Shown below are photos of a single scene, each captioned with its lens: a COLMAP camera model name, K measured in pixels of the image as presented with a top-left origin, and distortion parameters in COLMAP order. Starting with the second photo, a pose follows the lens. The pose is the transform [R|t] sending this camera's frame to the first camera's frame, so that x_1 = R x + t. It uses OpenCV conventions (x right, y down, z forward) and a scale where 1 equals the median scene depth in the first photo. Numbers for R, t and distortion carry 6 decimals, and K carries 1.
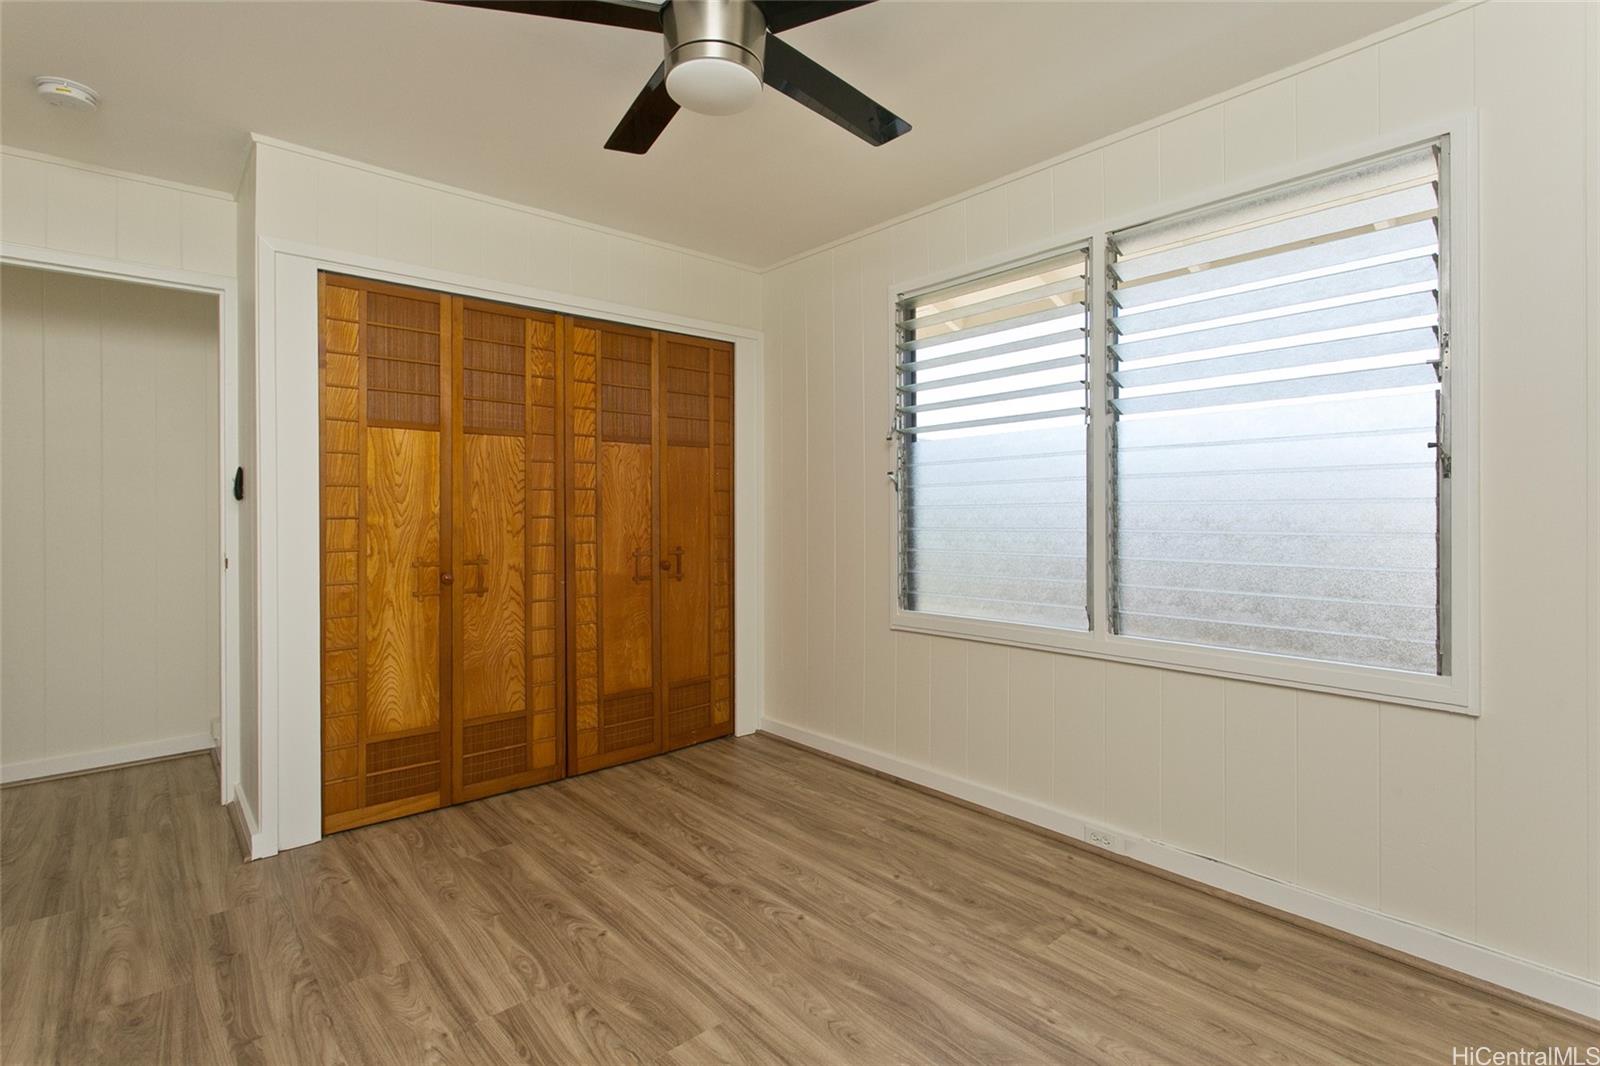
lens RADIAL K [[751.7, 0, 790.6], [0, 751.7, 529.8], [0, 0, 1]] dist [0.000898, 0.000257]
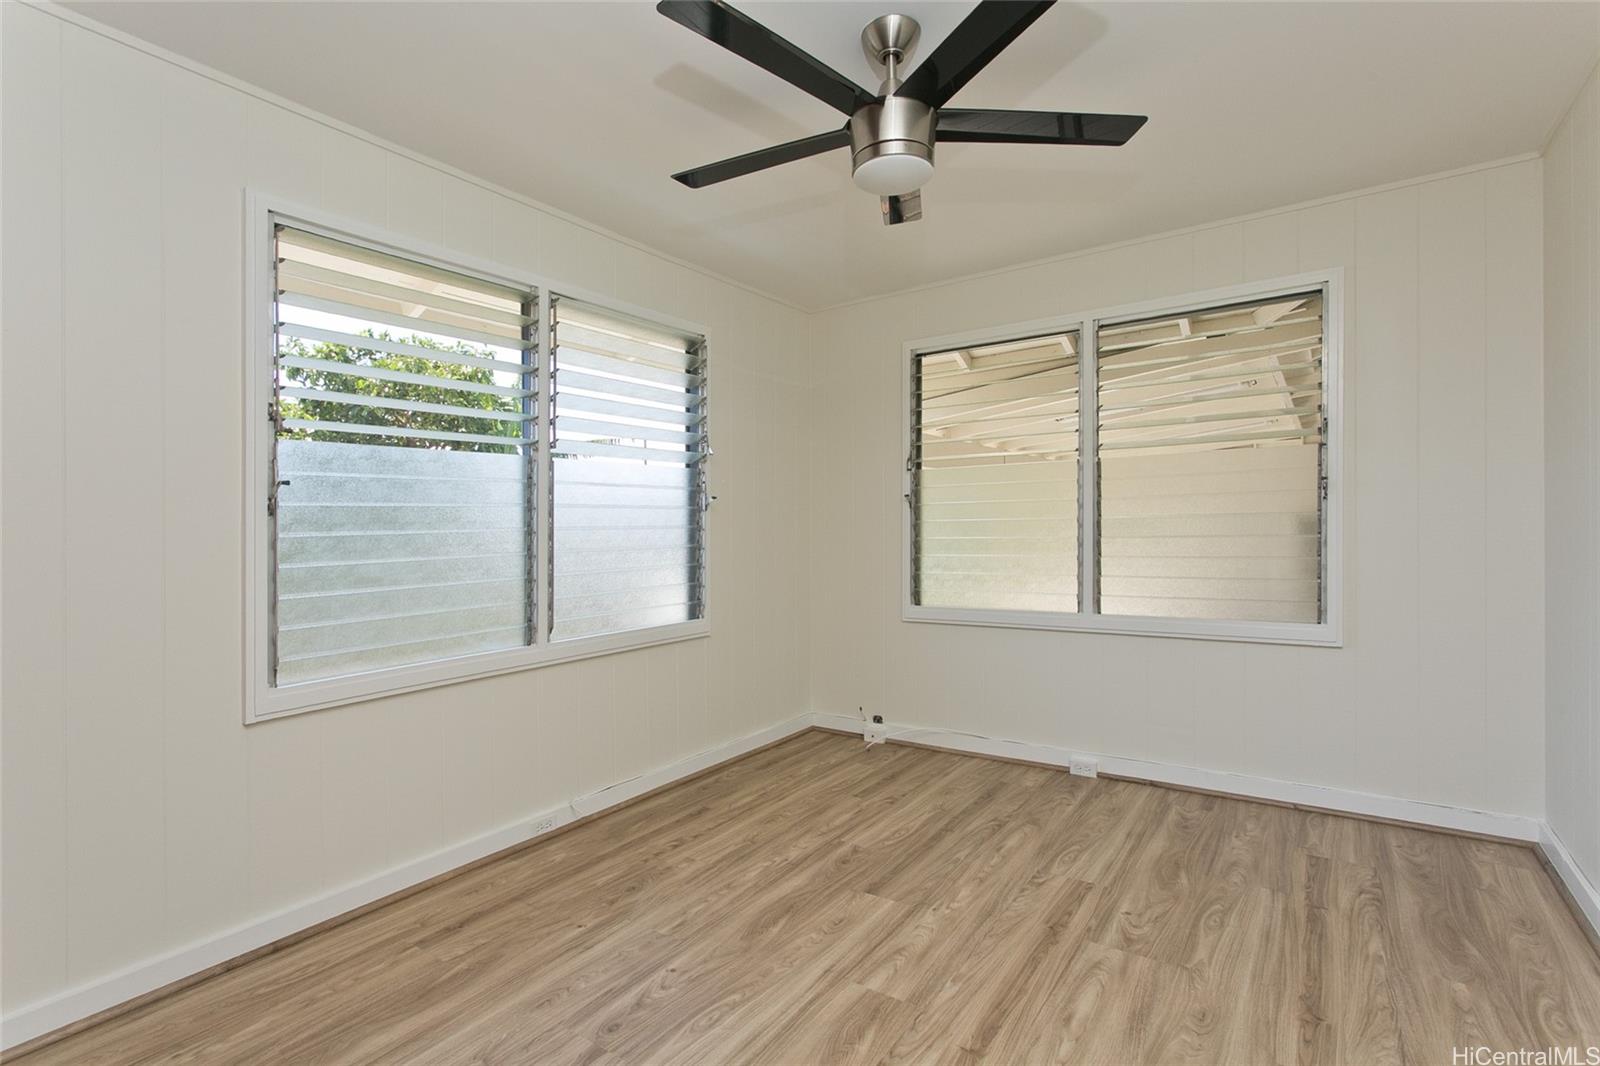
lens RADIAL K [[751.7, 0, 790.6], [0, 751.7, 529.8], [0, 0, 1]] dist [0.000898, 0.000257]
pose [[-0.231469, 0.005520, 0.972827, -0.945206], [0.043185, 0.999056, 0.004607, -0.030988], [-0.971883, 0.043077, -0.231489, 1.061348]]
